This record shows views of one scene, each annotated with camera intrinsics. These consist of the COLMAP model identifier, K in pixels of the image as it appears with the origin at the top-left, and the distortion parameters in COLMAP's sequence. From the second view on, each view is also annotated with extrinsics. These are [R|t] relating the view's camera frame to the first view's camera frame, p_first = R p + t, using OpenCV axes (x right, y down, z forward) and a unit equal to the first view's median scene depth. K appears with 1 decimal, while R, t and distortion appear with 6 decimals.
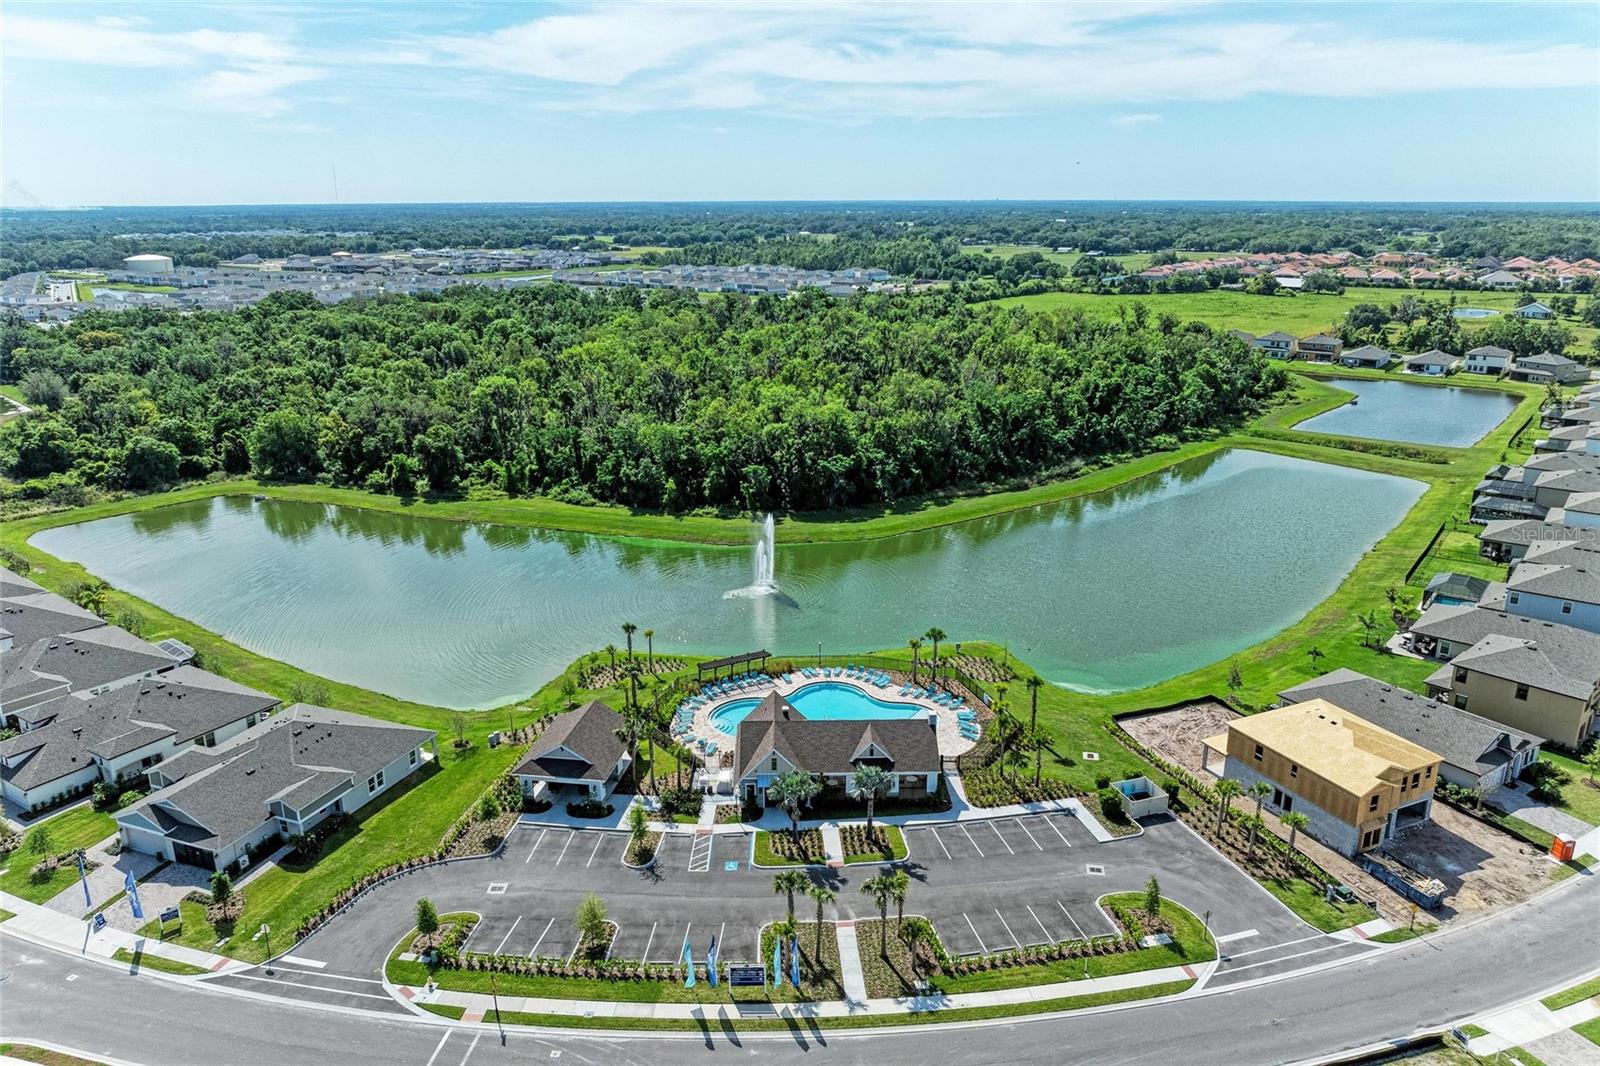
lens RADIAL K [[1160.6, 0, 803.6], [0, 1160.6, 562.4], [0, 0, 1]] dist [-0.029638, 0.001010]
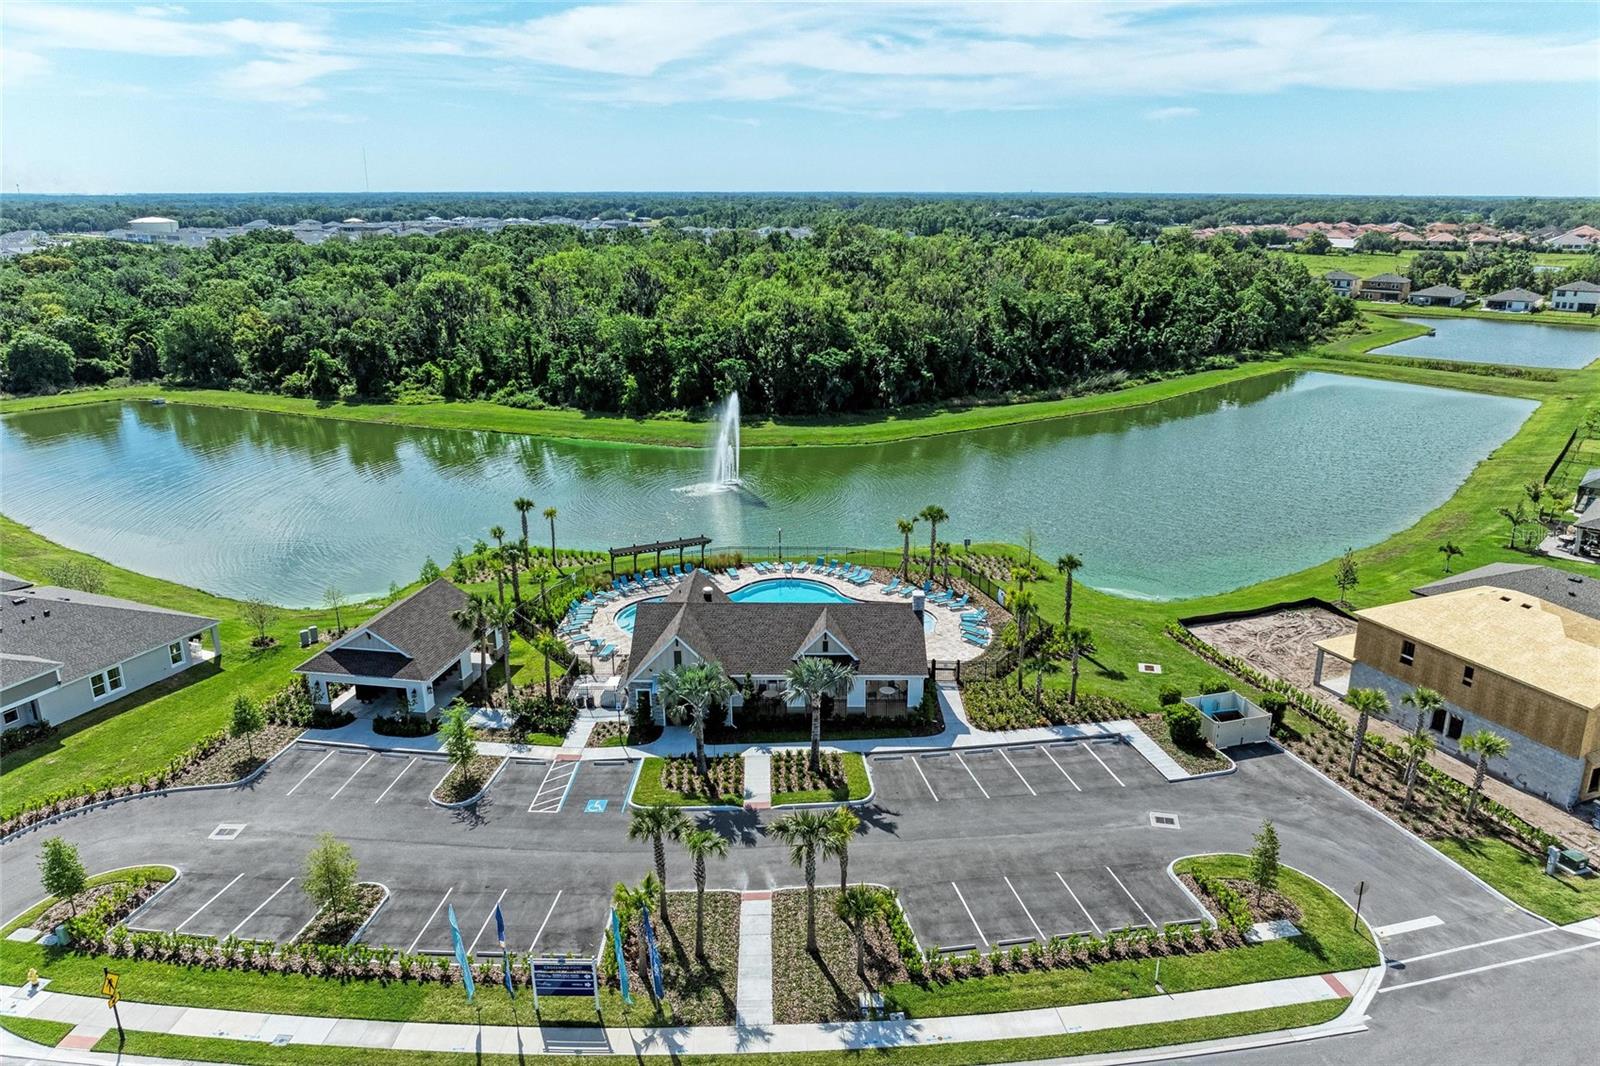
lens RADIAL K [[1122.9, 0, 800.0], [0, 1122.9, 533.0], [0, 0, 1]] dist [-0.040061, 0.026190]
pose [[0.999171, 0.002876, -0.040618, 0.041744], [-0.004295, 0.999382, -0.034877, 0.071518], [0.040493, 0.035023, 0.998566, 0.204206]]
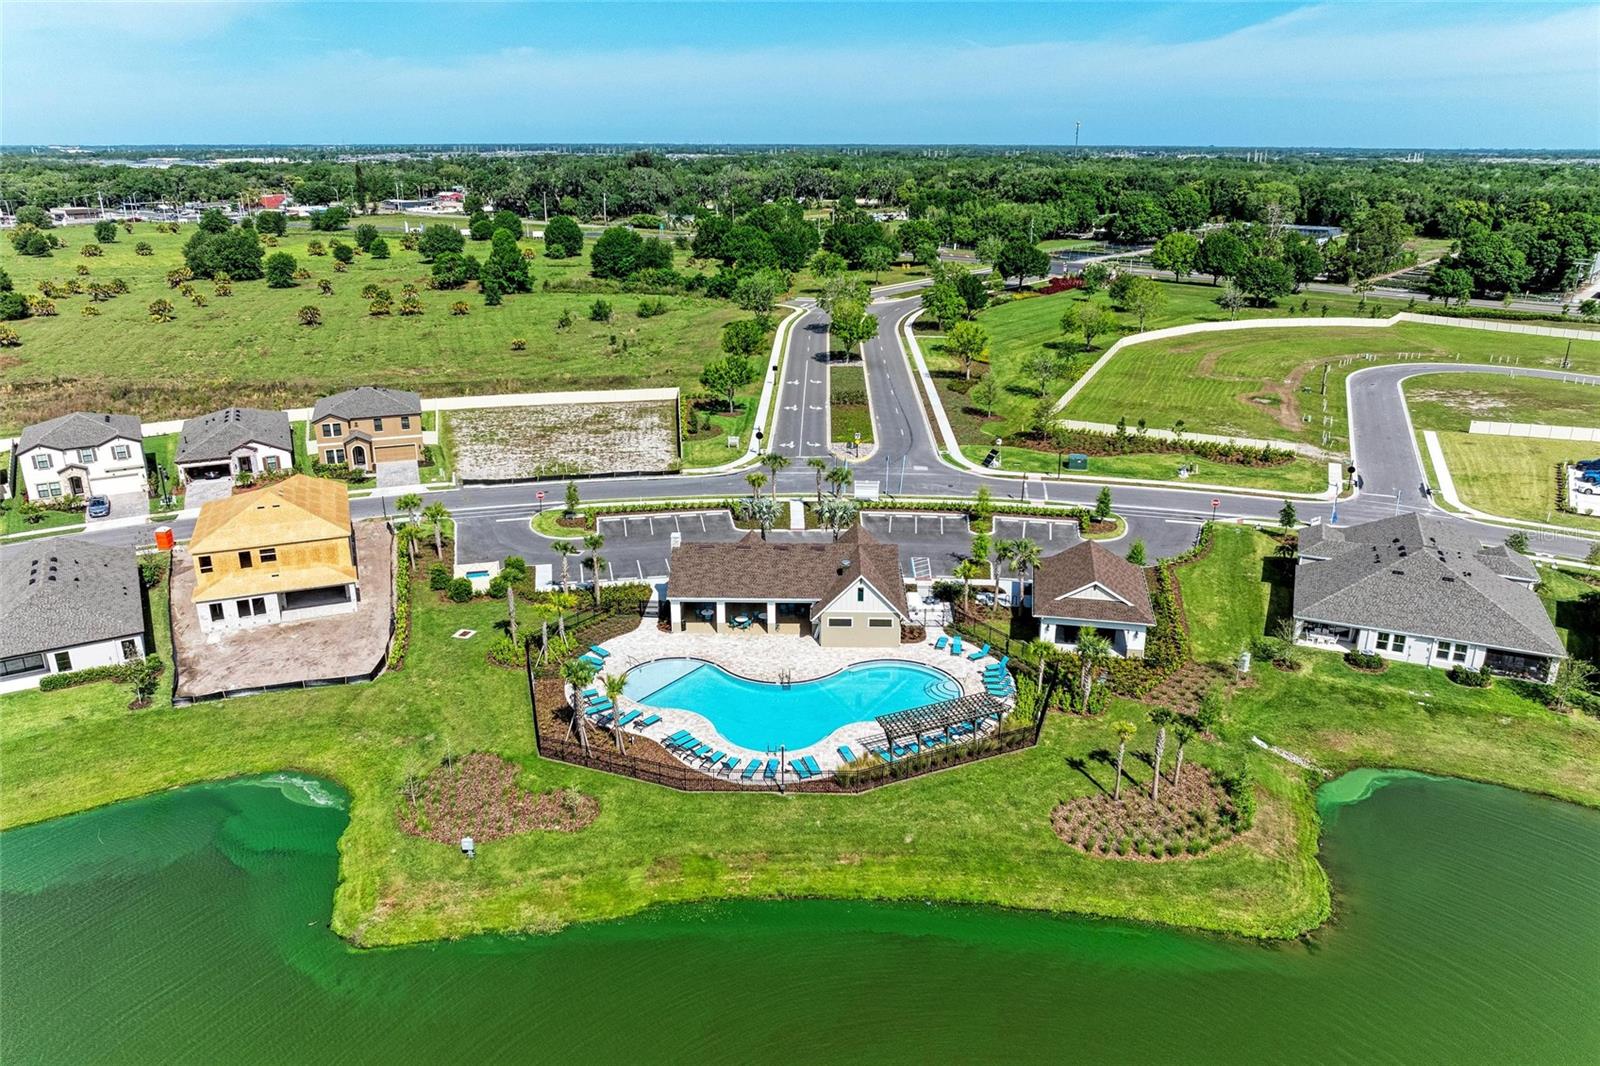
lens RADIAL K [[1122.9, 0, 800.0], [0, 1122.9, 533.0], [0, 0, 1]] dist [-0.040061, 0.026190]
pose [[-0.998892, -0.027373, 0.038272, -0.007222], [0.001760, 0.791069, 0.611725, -0.231429], [-0.047021, 0.611115, -0.790144, 1.004082]]
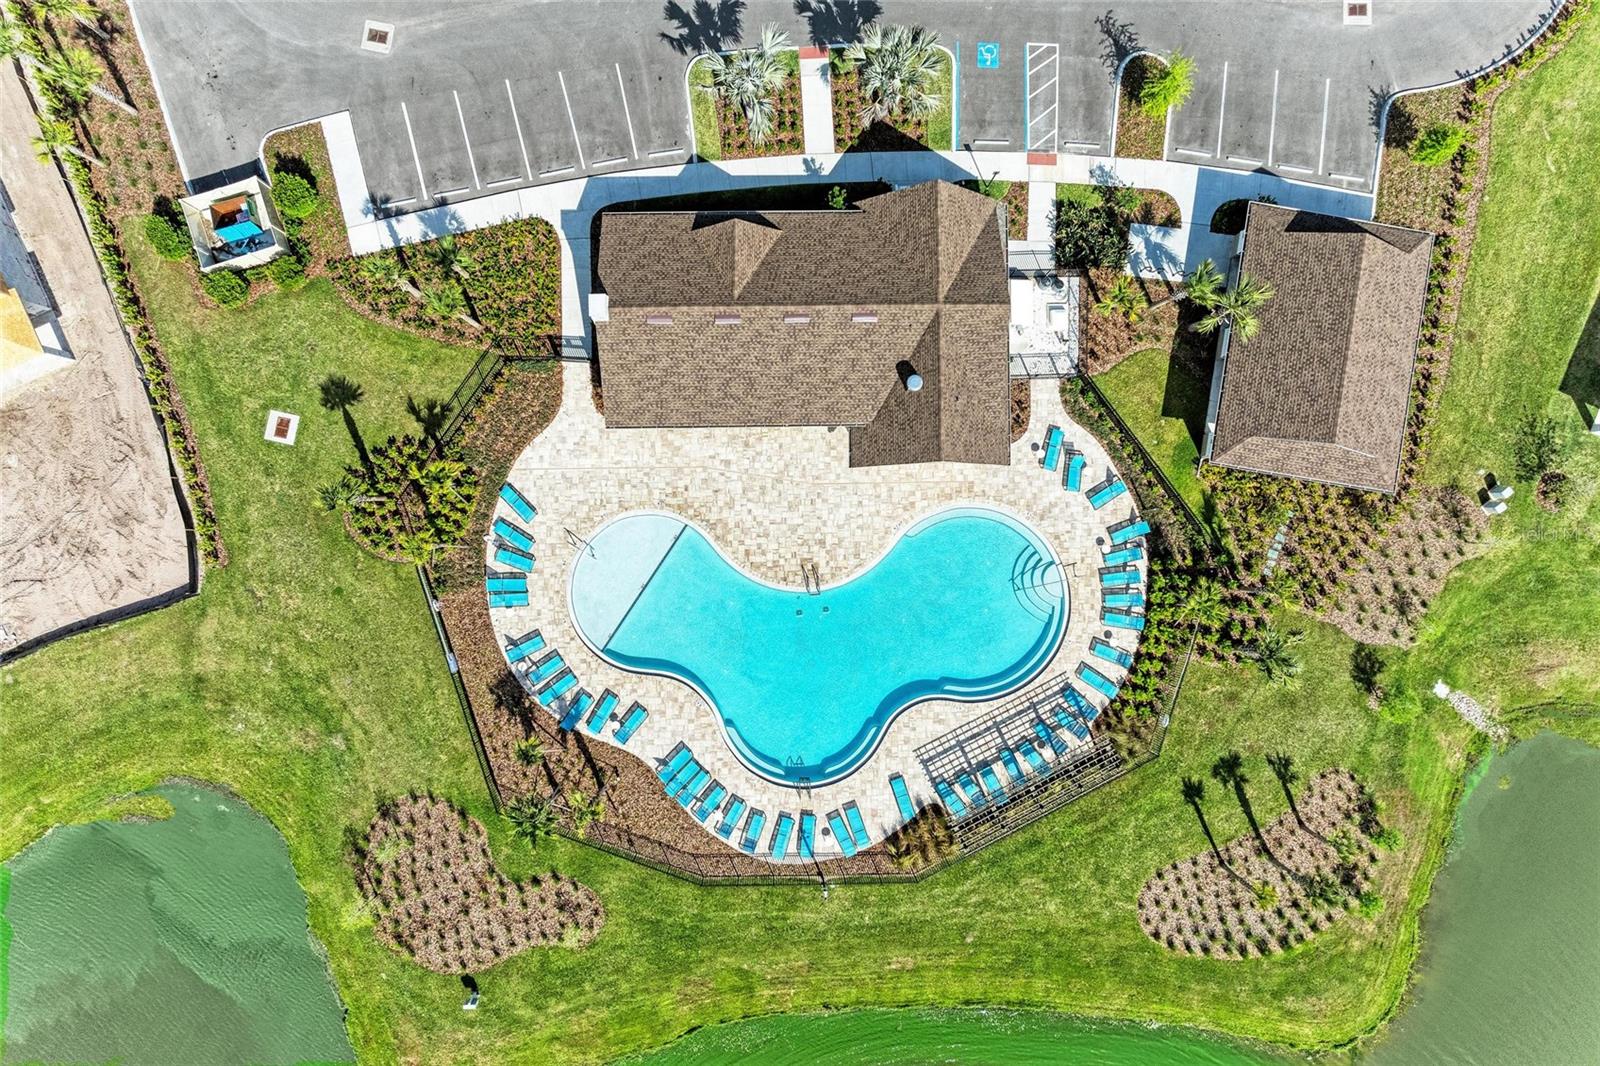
lens RADIAL K [[1122.9, 0, 800.0], [0, 1122.9, 533.0], [0, 0, 1]] dist [-0.040061, 0.026190]
pose [[-0.999466, -0.009653, -0.031223, 0.027496], [-0.026682, -0.310645, 0.950151, -0.194088], [-0.018871, 0.950477, 0.310222, 0.574539]]
